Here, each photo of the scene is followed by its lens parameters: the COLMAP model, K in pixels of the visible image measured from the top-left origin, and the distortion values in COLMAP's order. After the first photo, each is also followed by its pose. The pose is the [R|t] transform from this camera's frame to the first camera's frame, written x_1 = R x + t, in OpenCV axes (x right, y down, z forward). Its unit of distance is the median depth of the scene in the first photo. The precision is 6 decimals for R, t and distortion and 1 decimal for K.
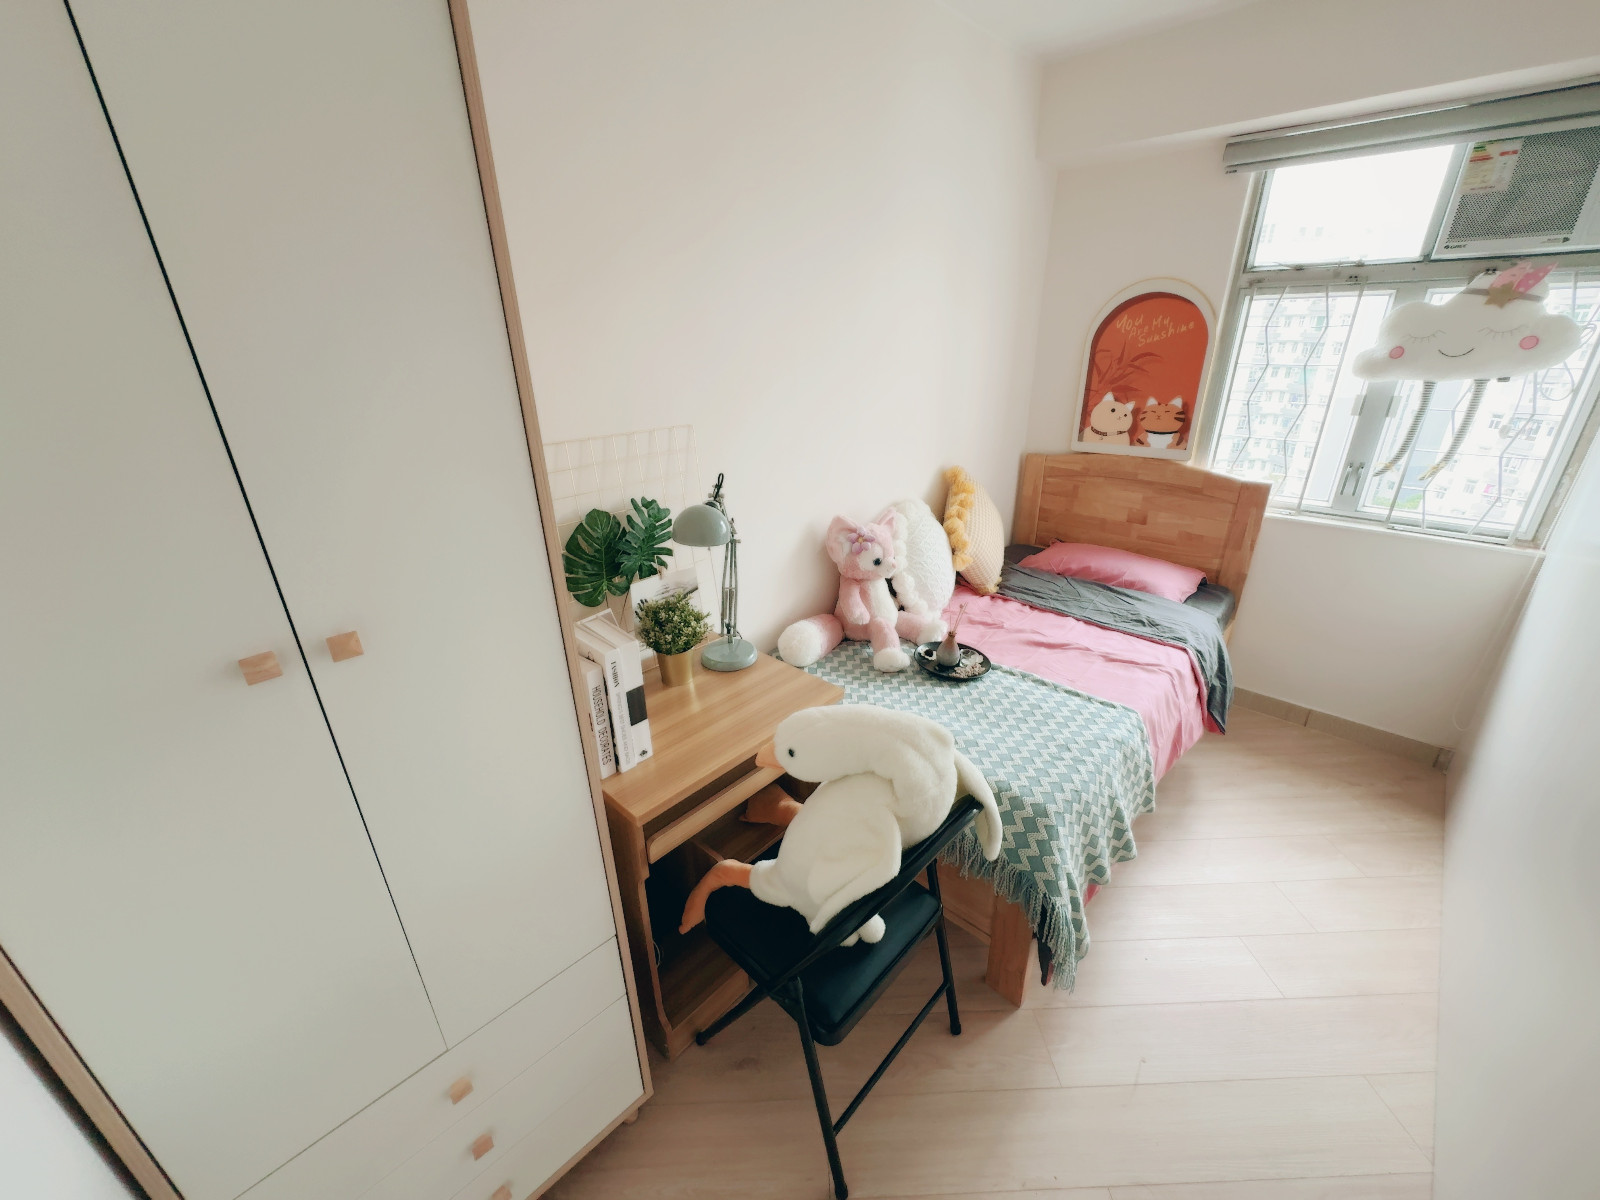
lens RADIAL K [[635.5, 0, 800.0], [0, 635.5, 600.0], [0, 0, 1]] dist [-0.003696, 0.000776]
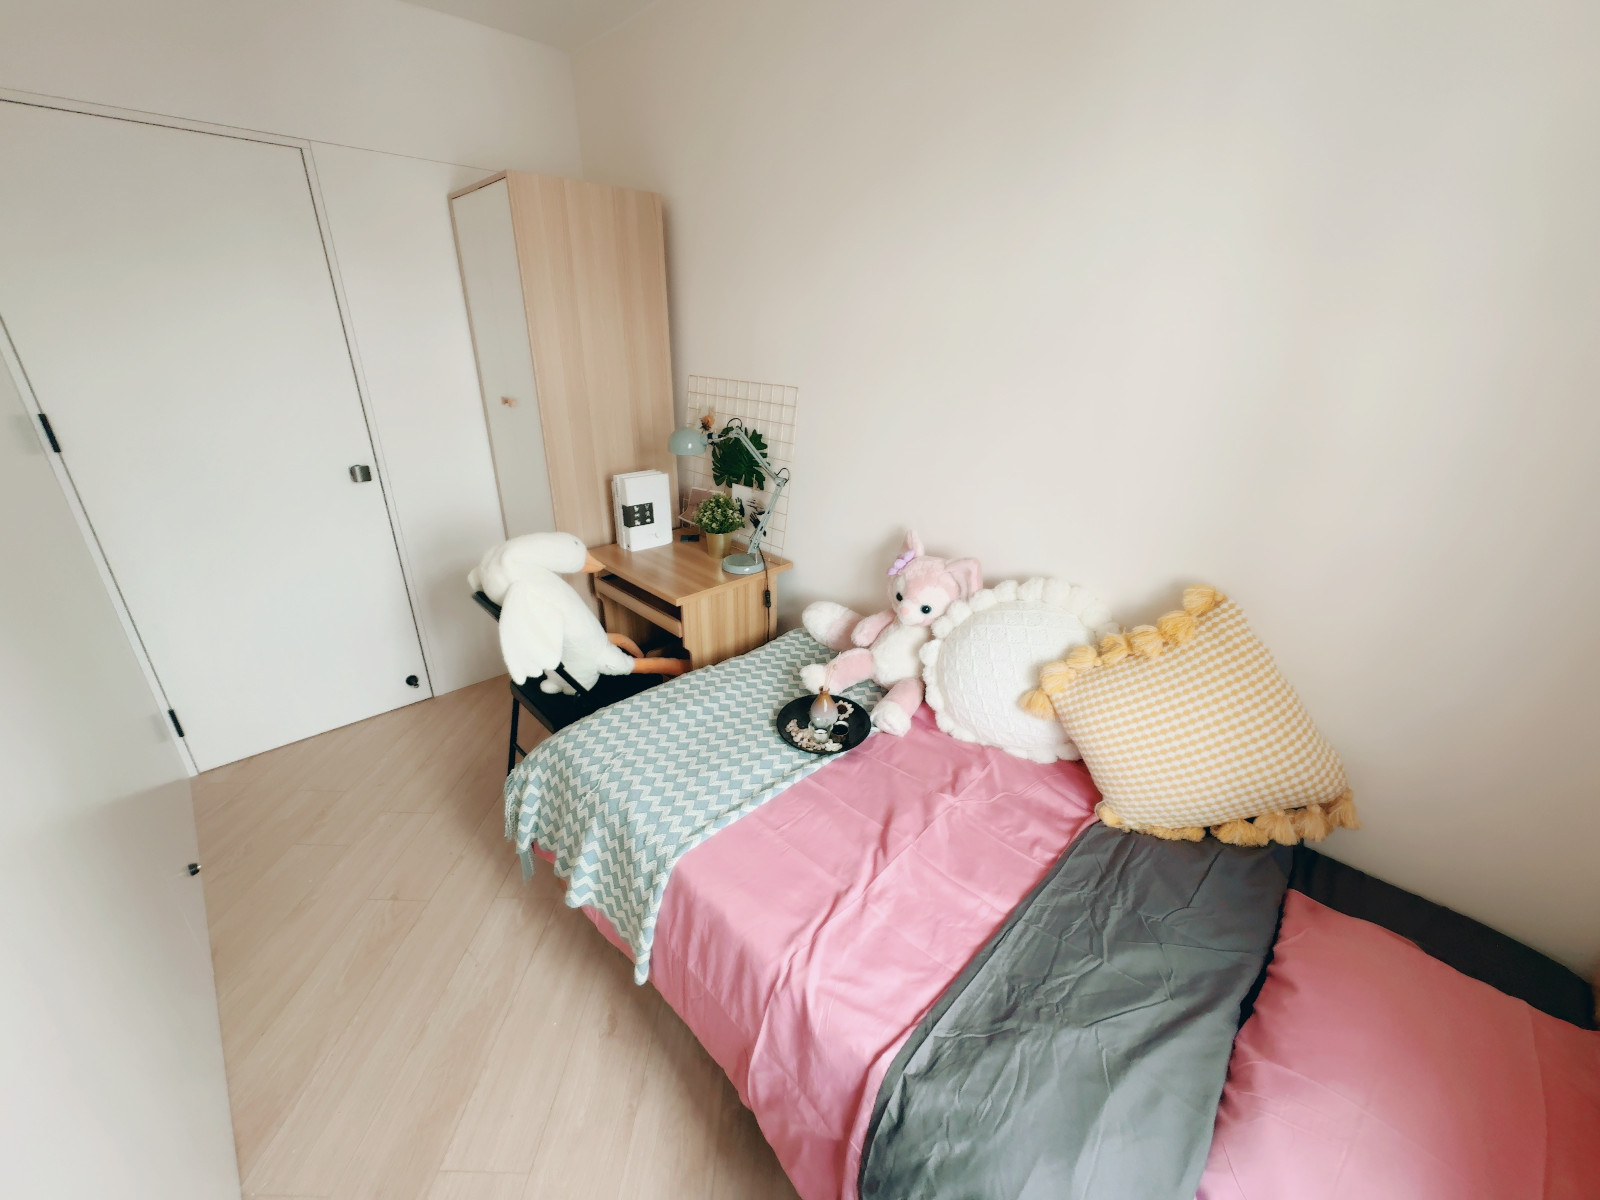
lens RADIAL K [[635.5, 0, 800.0], [0, 635.5, 600.0], [0, 0, 1]] dist [-0.003696, 0.000776]
pose [[-0.044137, 0.408478, -0.911701, 0.919787], [-0.402662, 0.827907, 0.390428, -0.341212], [0.914284, 0.384339, 0.127937, 0.812226]]
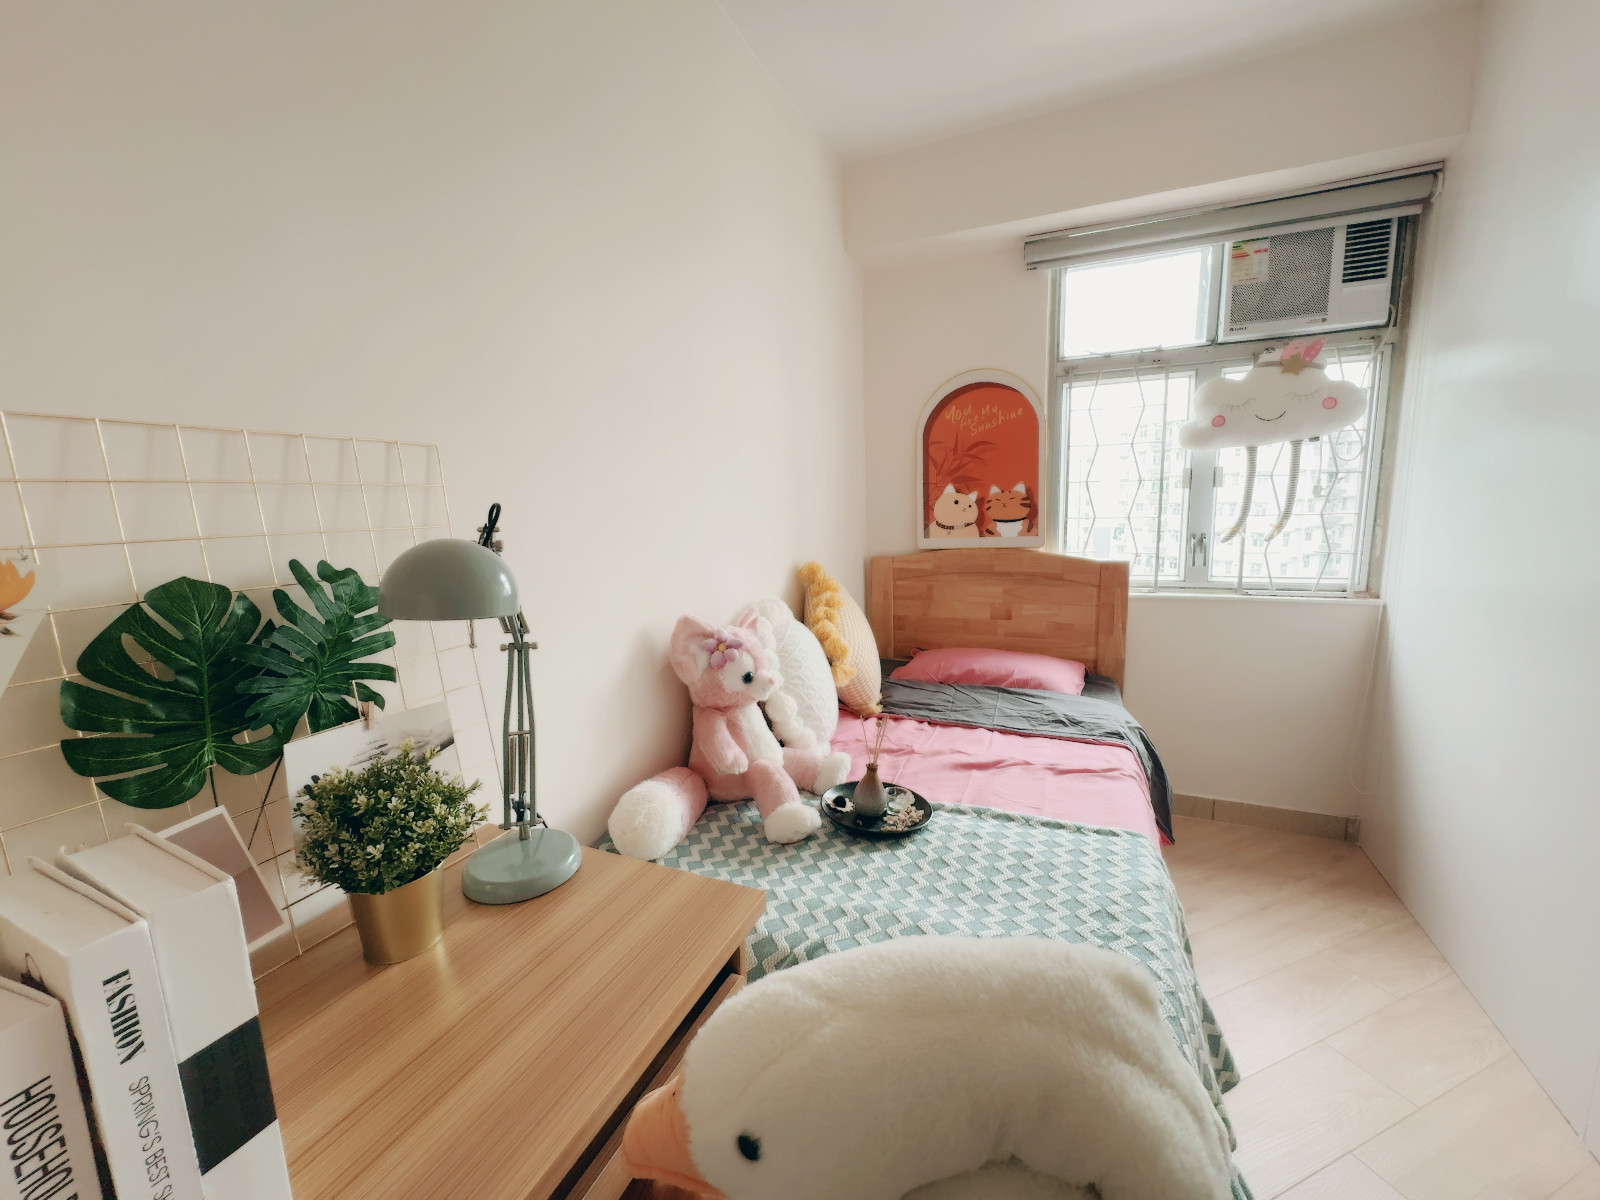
lens RADIAL K [[635.5, 0, 800.0], [0, 635.5, 600.0], [0, 0, 1]] dist [-0.003696, 0.000776]
pose [[0.943821, -0.061981, 0.324592, -0.045196], [0.141359, 0.963572, -0.227037, 0.024119], [-0.298696, 0.260166, 0.918202, 0.341555]]
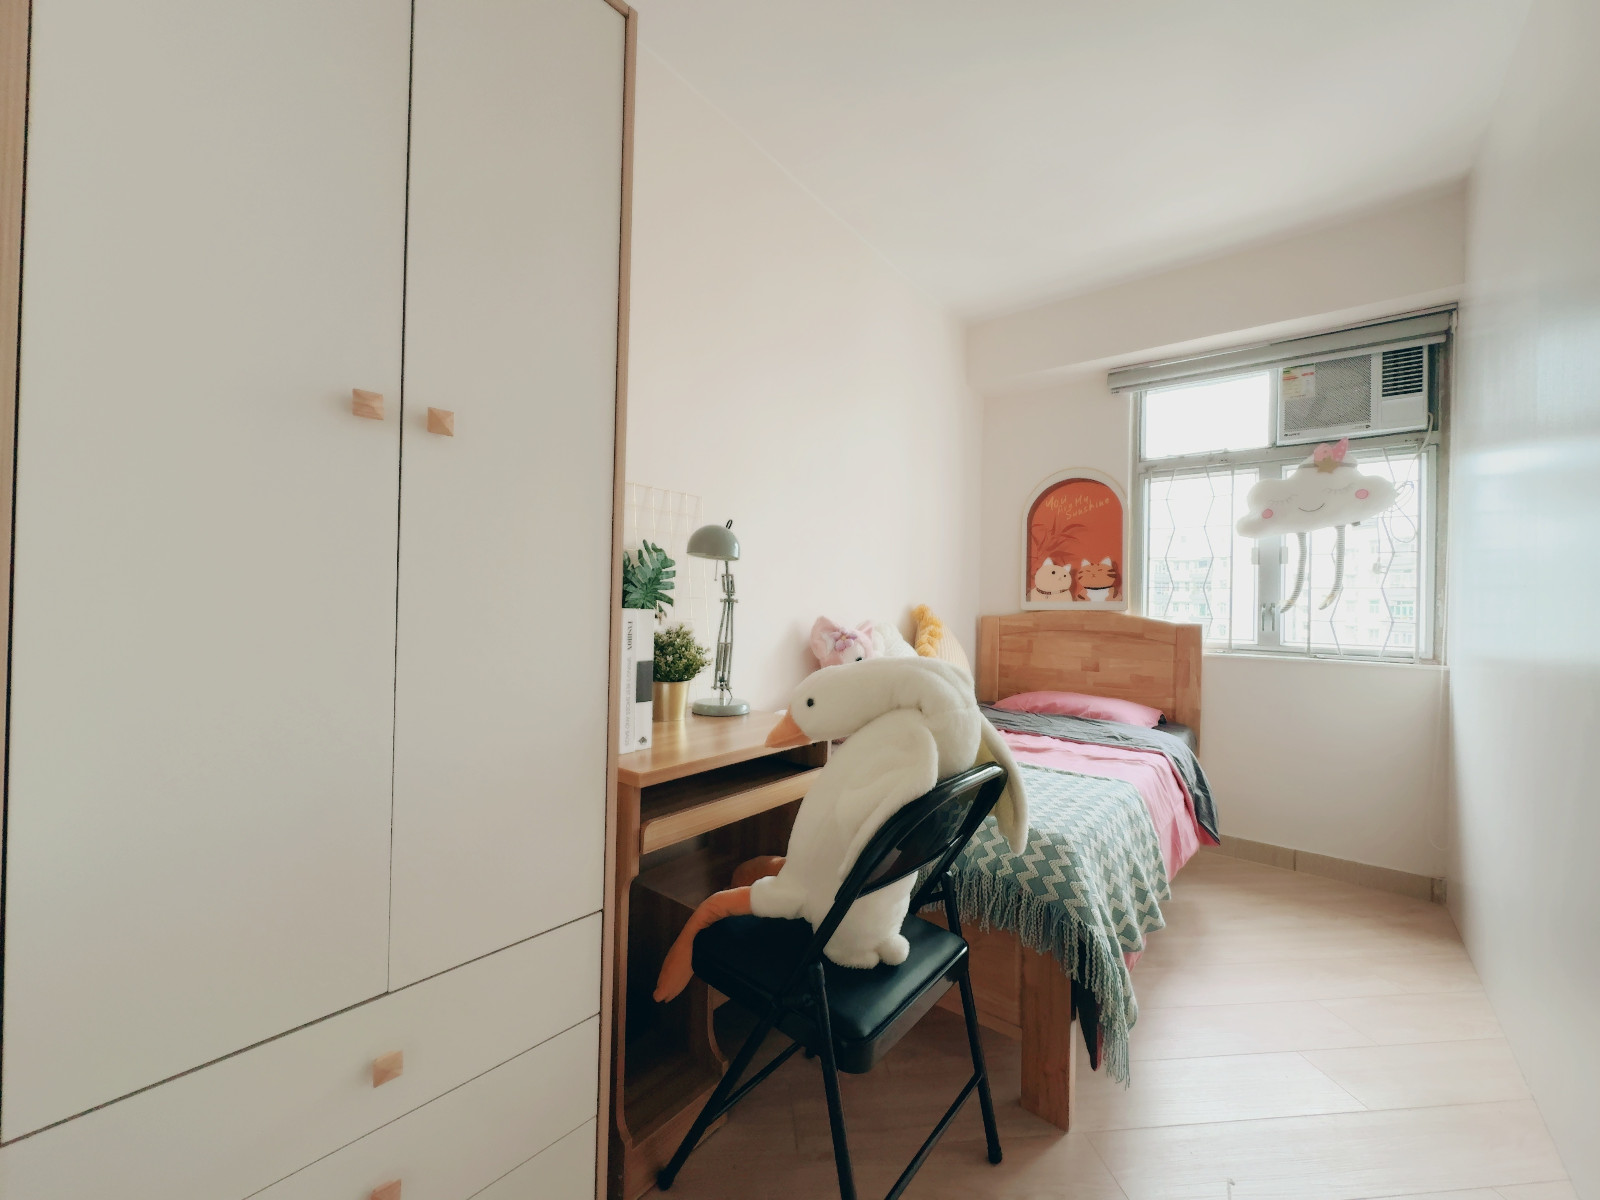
lens RADIAL K [[635.5, 0, 800.0], [0, 635.5, 600.0], [0, 0, 1]] dist [-0.003696, 0.000776]
pose [[0.996068, 0.039738, 0.079182, -0.062689], [-0.005236, 0.918606, -0.395141, 0.267721], [-0.088439, 0.393173, 0.915201, 0.026870]]
